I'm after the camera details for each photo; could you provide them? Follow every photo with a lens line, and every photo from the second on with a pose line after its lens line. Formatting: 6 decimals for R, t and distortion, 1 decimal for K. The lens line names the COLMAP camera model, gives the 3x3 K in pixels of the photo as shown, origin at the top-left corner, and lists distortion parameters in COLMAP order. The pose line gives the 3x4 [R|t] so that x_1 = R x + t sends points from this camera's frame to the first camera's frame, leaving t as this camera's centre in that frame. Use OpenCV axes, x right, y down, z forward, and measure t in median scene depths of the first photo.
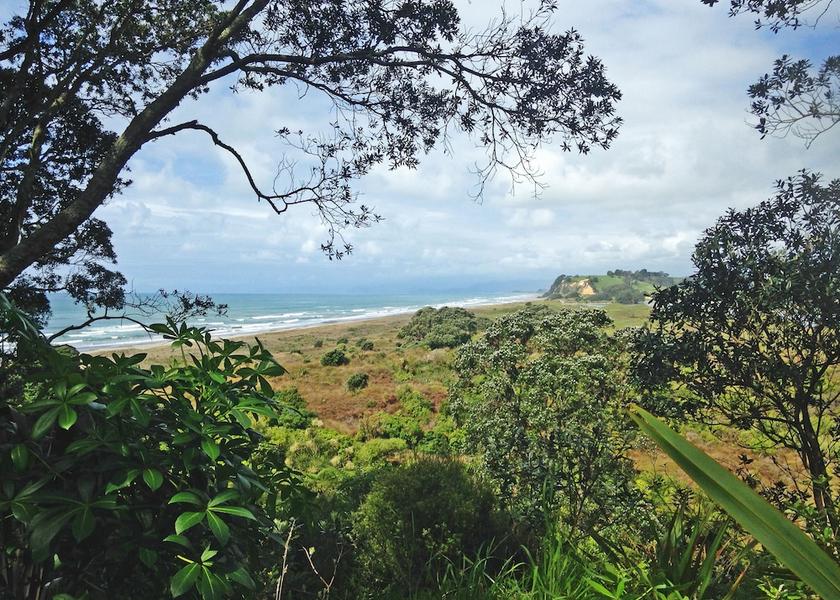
lens RADIAL K [[674.3, 0, 420.0], [0, 674.3, 300.0], [0, 0, 1]] dist [0.043352, -0.005502]
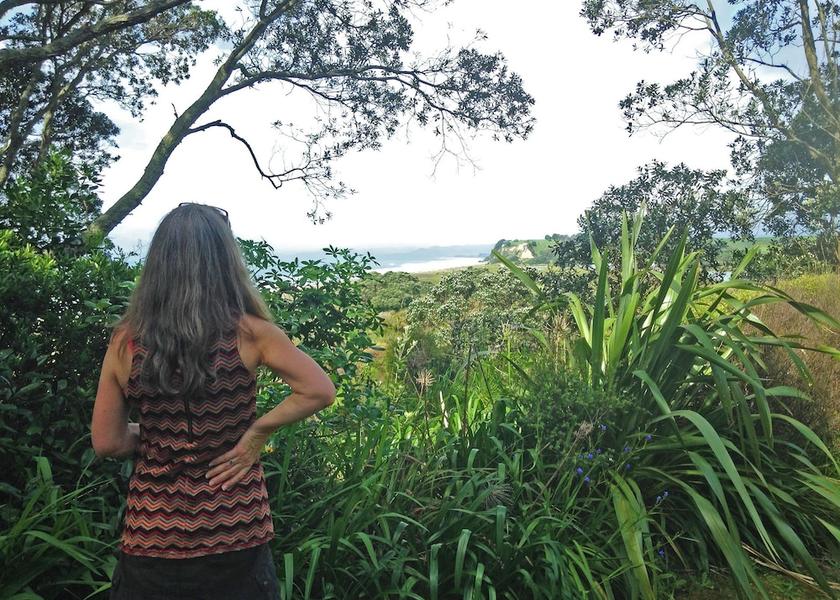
lens RADIAL K [[809.0, 0, 420.0], [0, 809.0, 300.0], [0, 0, 1]] dist [0.007122, 0.004663]
pose [[0.995176, -0.017295, 0.096572, -0.087091], [0.014352, 0.999414, 0.031078, 0.038263], [-0.097053, -0.029542, 0.994841, -0.542065]]
